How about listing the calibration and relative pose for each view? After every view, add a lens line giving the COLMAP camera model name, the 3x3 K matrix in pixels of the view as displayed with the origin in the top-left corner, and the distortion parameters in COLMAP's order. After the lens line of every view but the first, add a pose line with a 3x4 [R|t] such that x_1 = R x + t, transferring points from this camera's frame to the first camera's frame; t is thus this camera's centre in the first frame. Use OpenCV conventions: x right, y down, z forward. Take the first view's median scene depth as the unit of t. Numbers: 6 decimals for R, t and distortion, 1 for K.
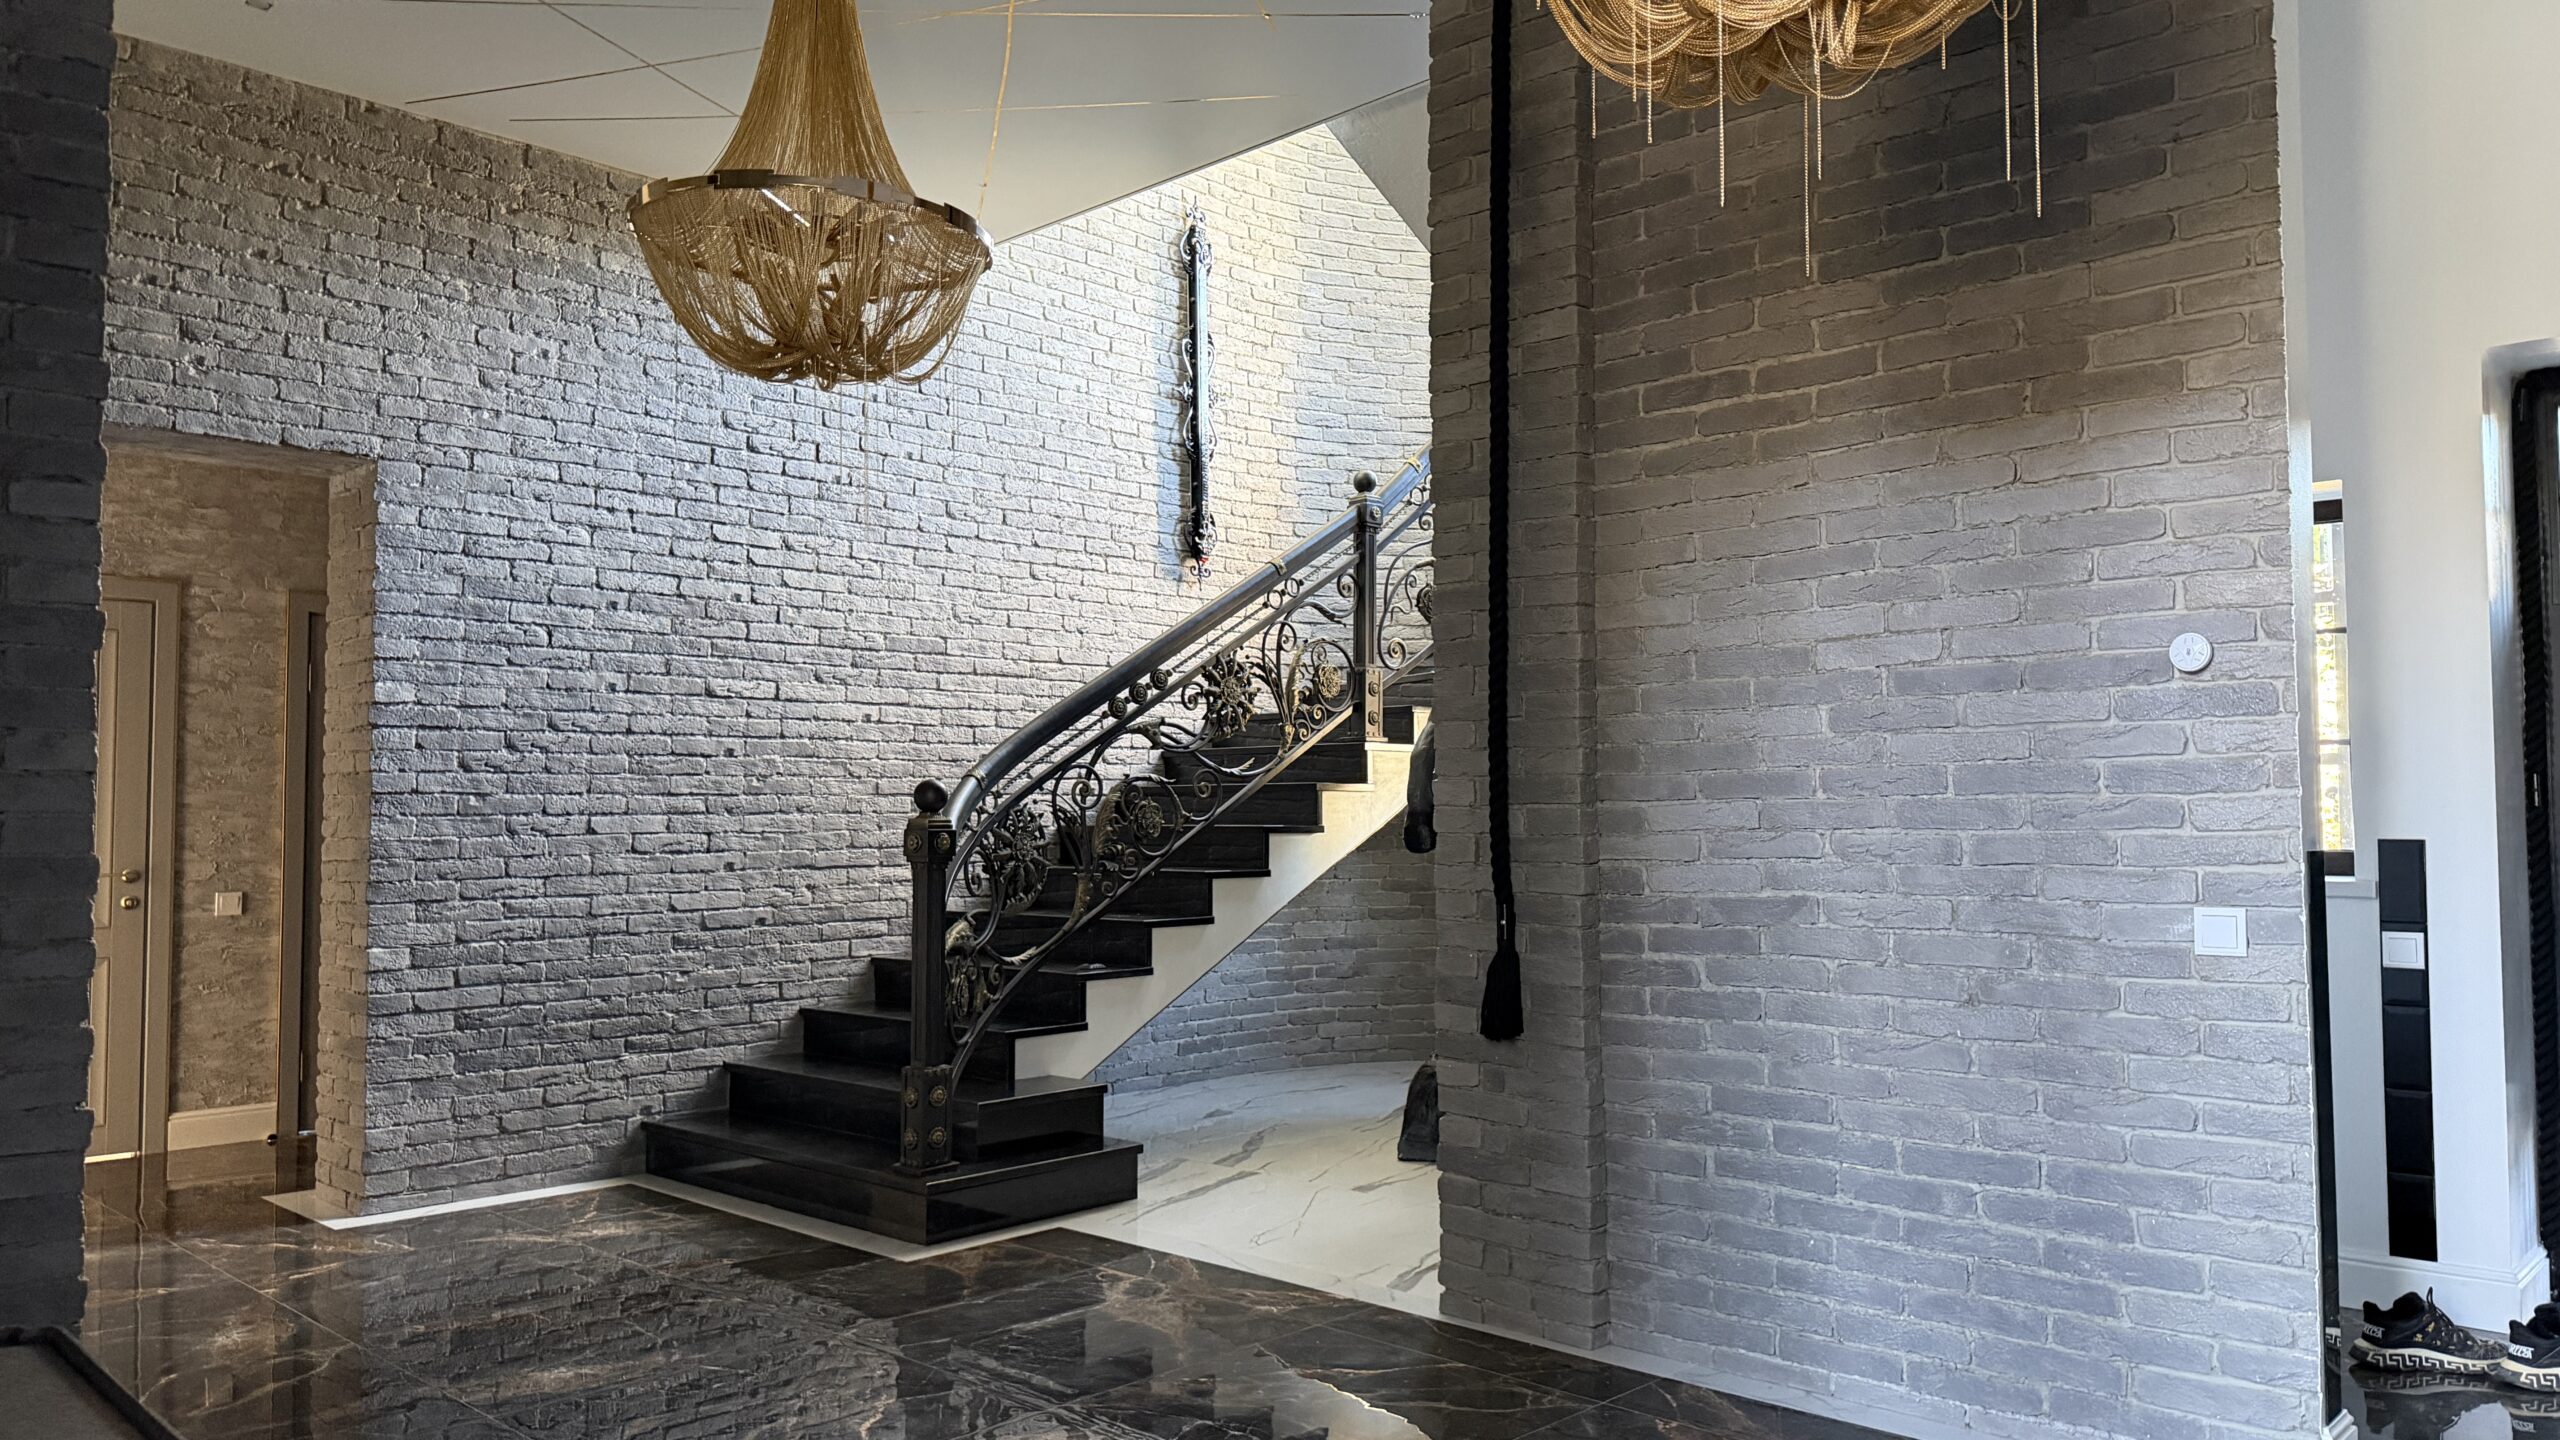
lens RADIAL K [[1773.2, 0, 1285.7], [0, 1773.2, 732.0], [0, 0, 1]] dist [0.114389, -0.139270]
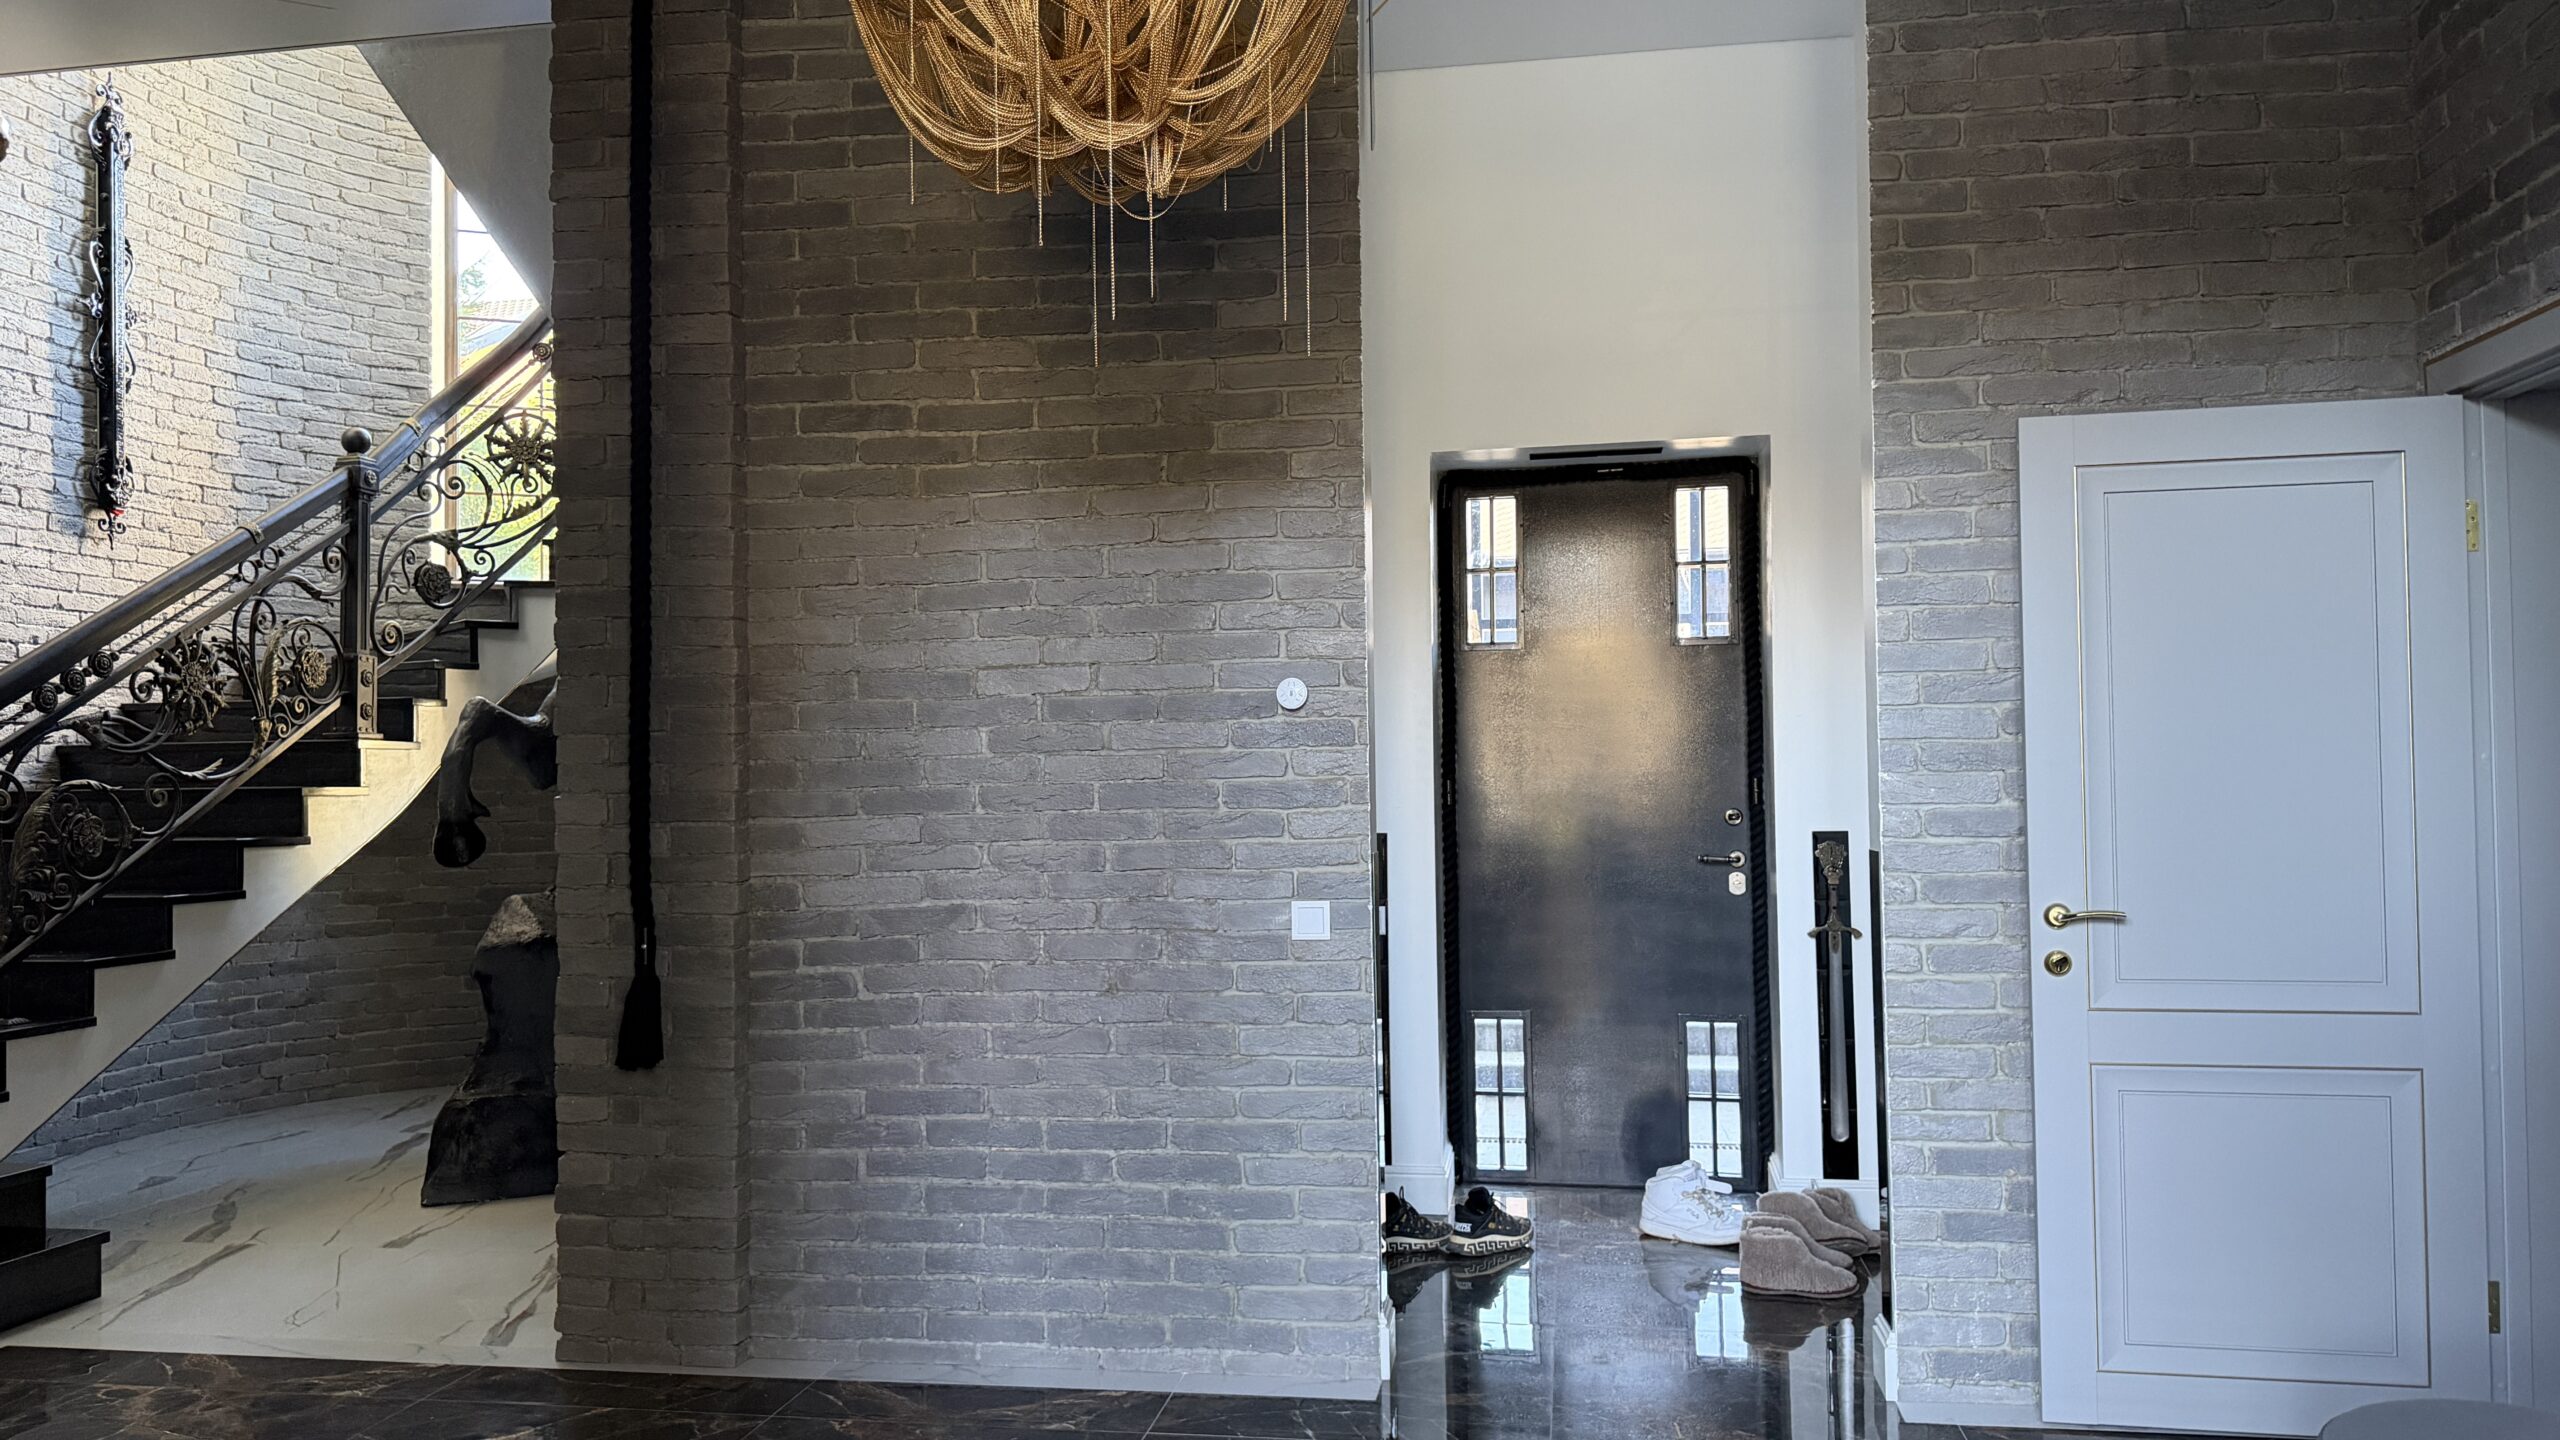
lens RADIAL K [[1773.2, 0, 1261.5], [0, 1773.2, 731.5], [0, 0, 1]] dist [0.114389, -0.139270]
pose [[0.829859, 0.008237, 0.557912, -0.111327], [-0.015829, 0.999836, 0.008784, -0.017181], [-0.557748, -0.016121, 0.829854, 0.009470]]
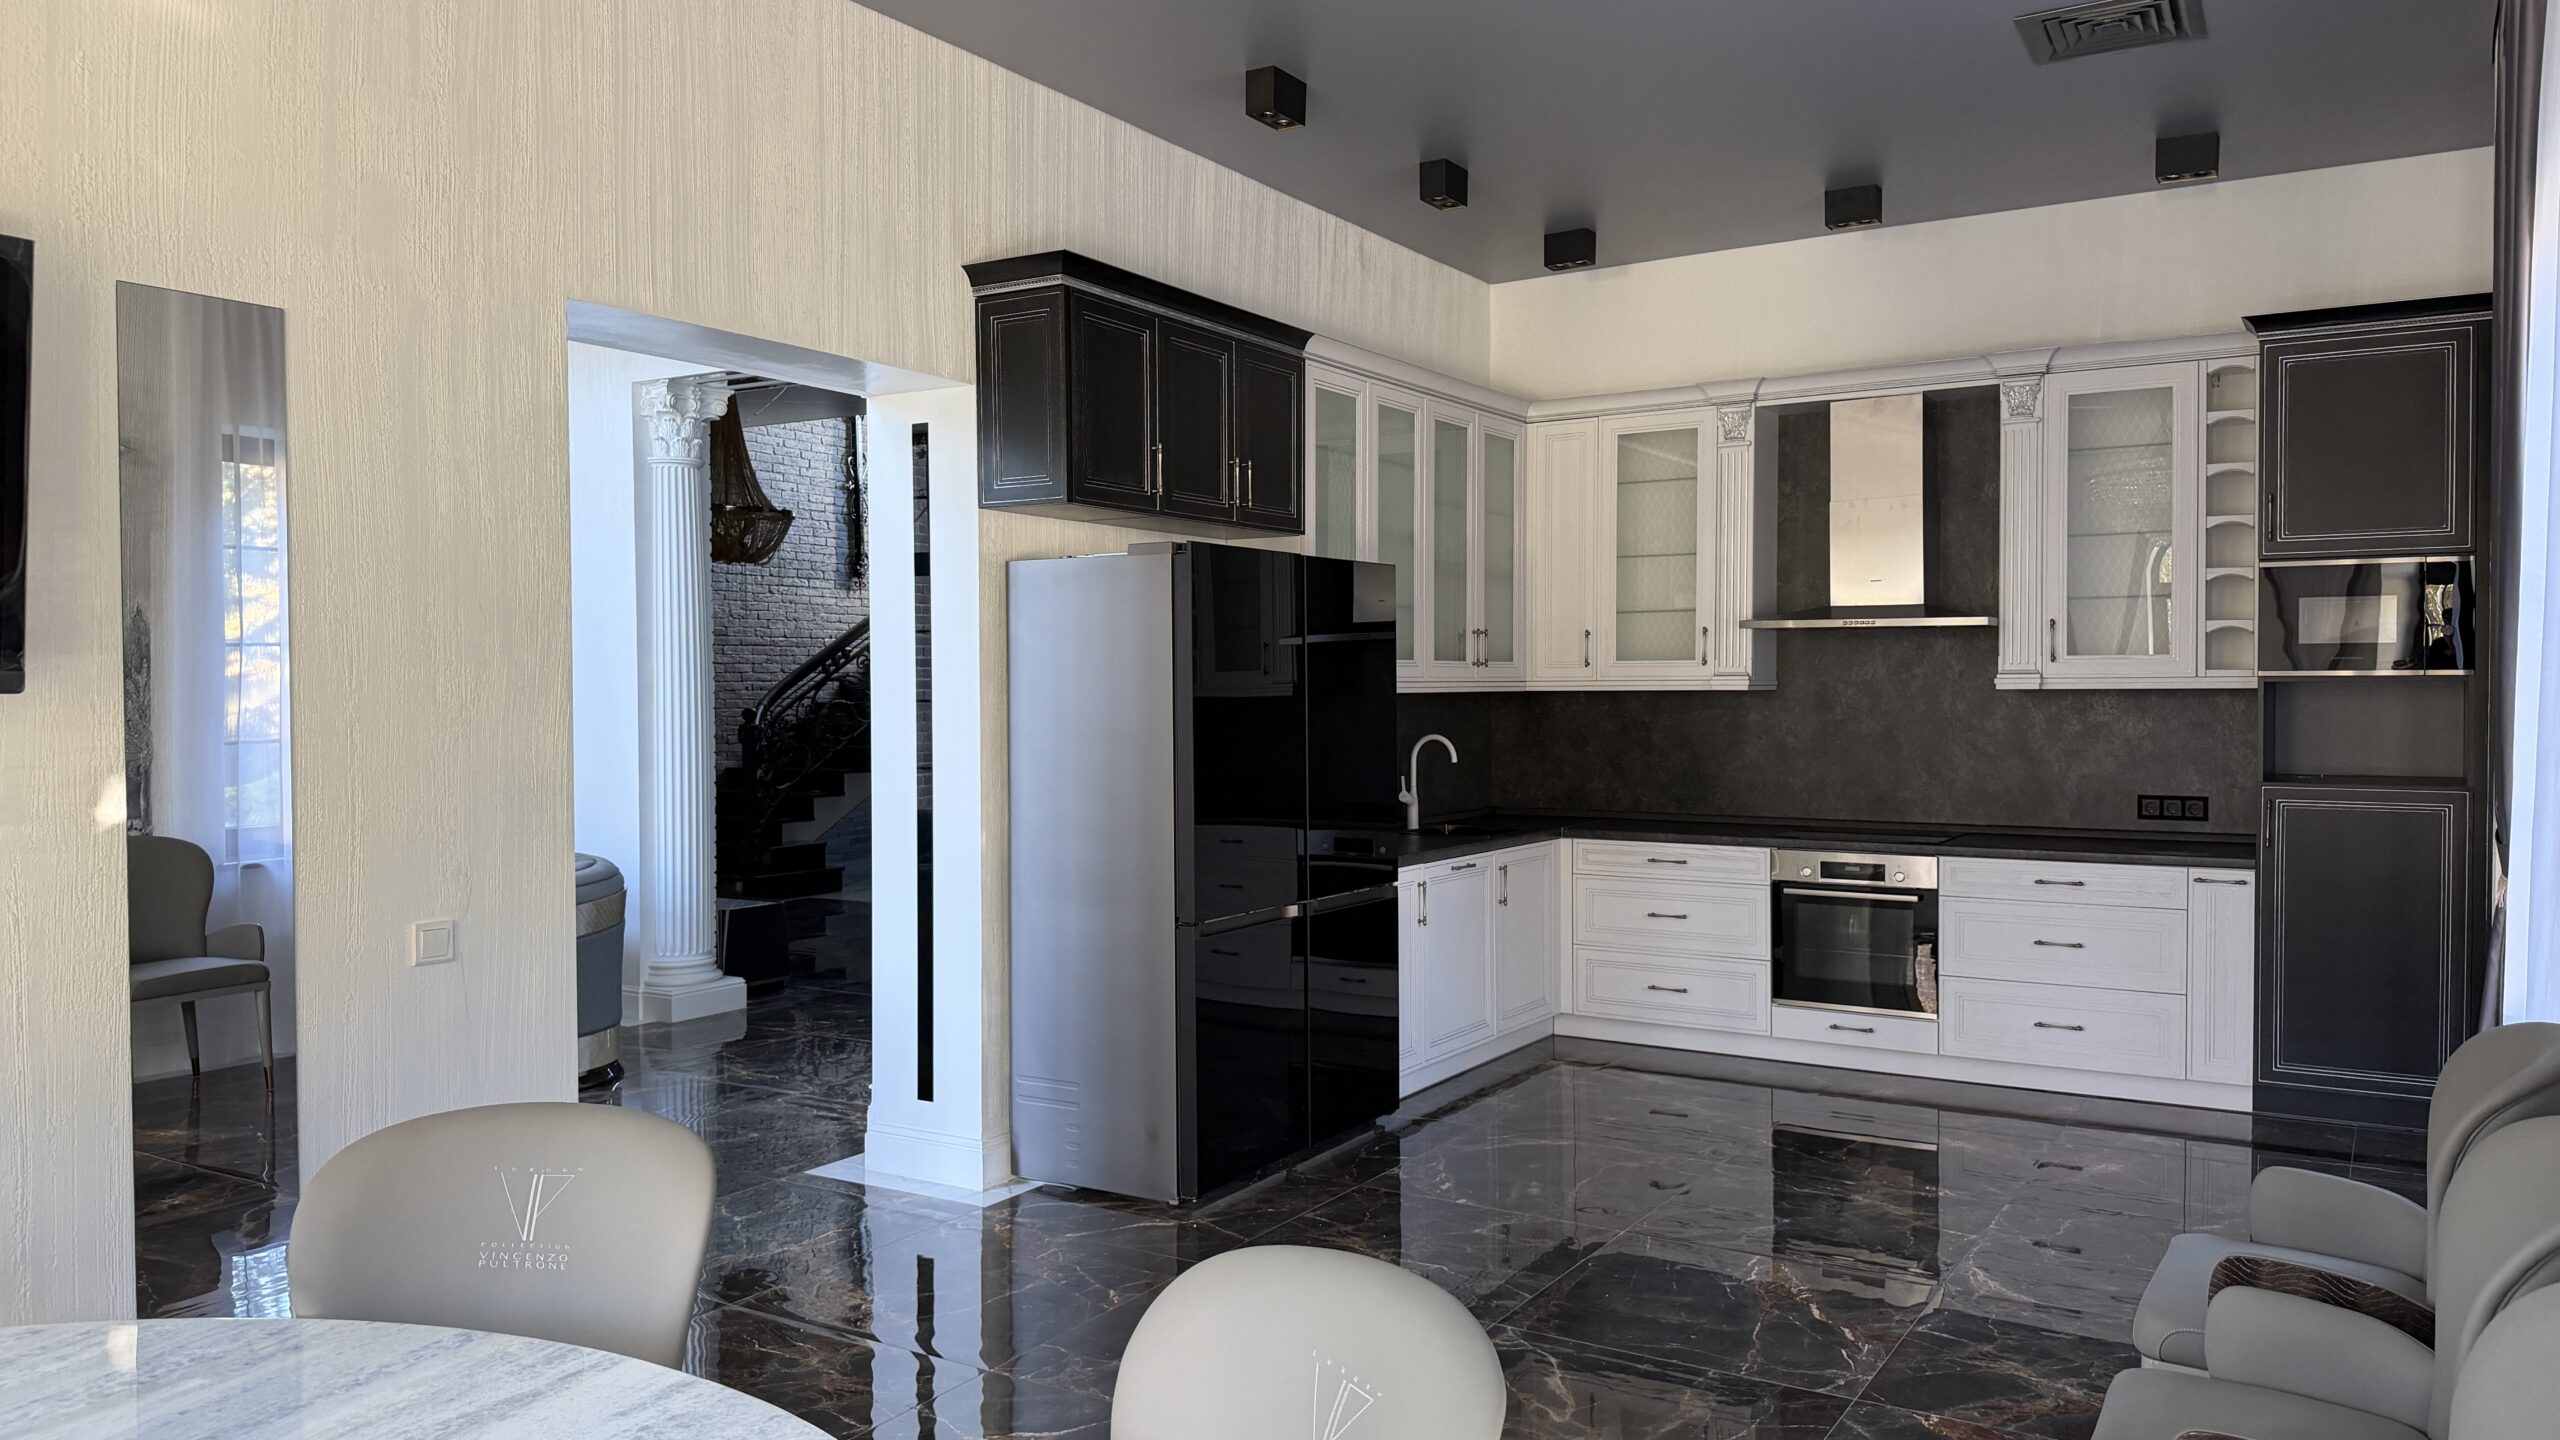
lens RADIAL K [[1773.2, 0, 1288.6], [0, 1773.2, 744.7], [0, 0, 1]] dist [0.114389, -0.139270]
pose [[0.977477, -0.003179, 0.211017, -0.007609], [-0.012318, 0.997323, 0.072084, -0.095948], [-0.210681, -0.073060, 0.974821, -1.353961]]
